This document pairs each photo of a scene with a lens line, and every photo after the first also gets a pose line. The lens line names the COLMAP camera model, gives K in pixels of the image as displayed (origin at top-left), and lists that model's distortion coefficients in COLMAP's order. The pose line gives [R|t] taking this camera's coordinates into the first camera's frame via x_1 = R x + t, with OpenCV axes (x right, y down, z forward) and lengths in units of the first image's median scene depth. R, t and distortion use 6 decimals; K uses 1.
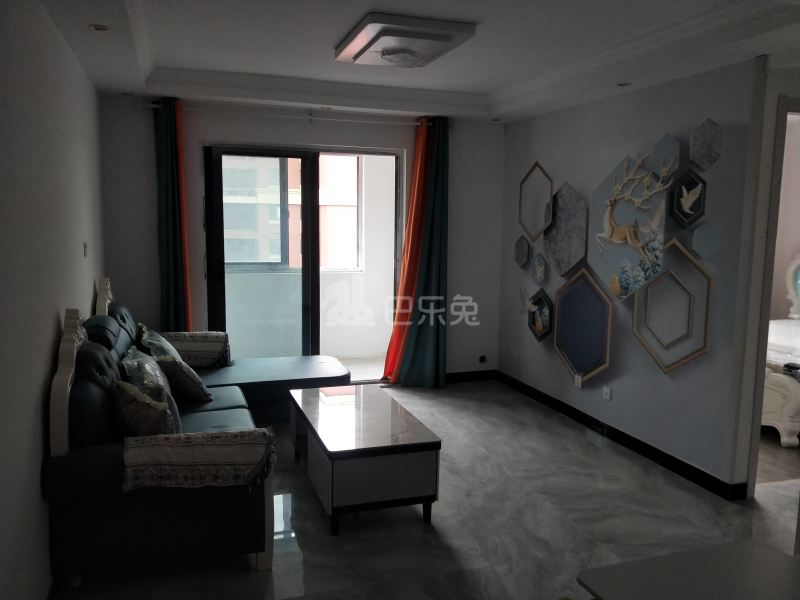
lens RADIAL K [[667.9, 0, 403.1], [0, 667.9, 313.8], [0, 0, 1]] dist [0.129589, -0.309209]
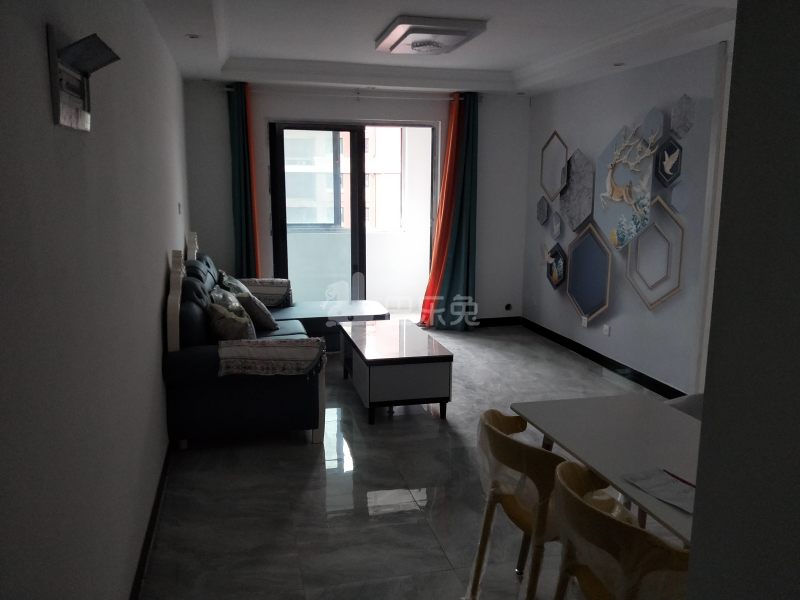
lens RADIAL K [[667.9, 0, 403.1], [0, 667.9, 313.8], [0, 0, 1]] dist [0.129589, -0.309209]
pose [[0.996399, 0.006772, -0.084521, 0.048311], [-0.002865, 0.998925, 0.046257, 0.036180], [0.084744, -0.045849, 0.995347, -0.199258]]
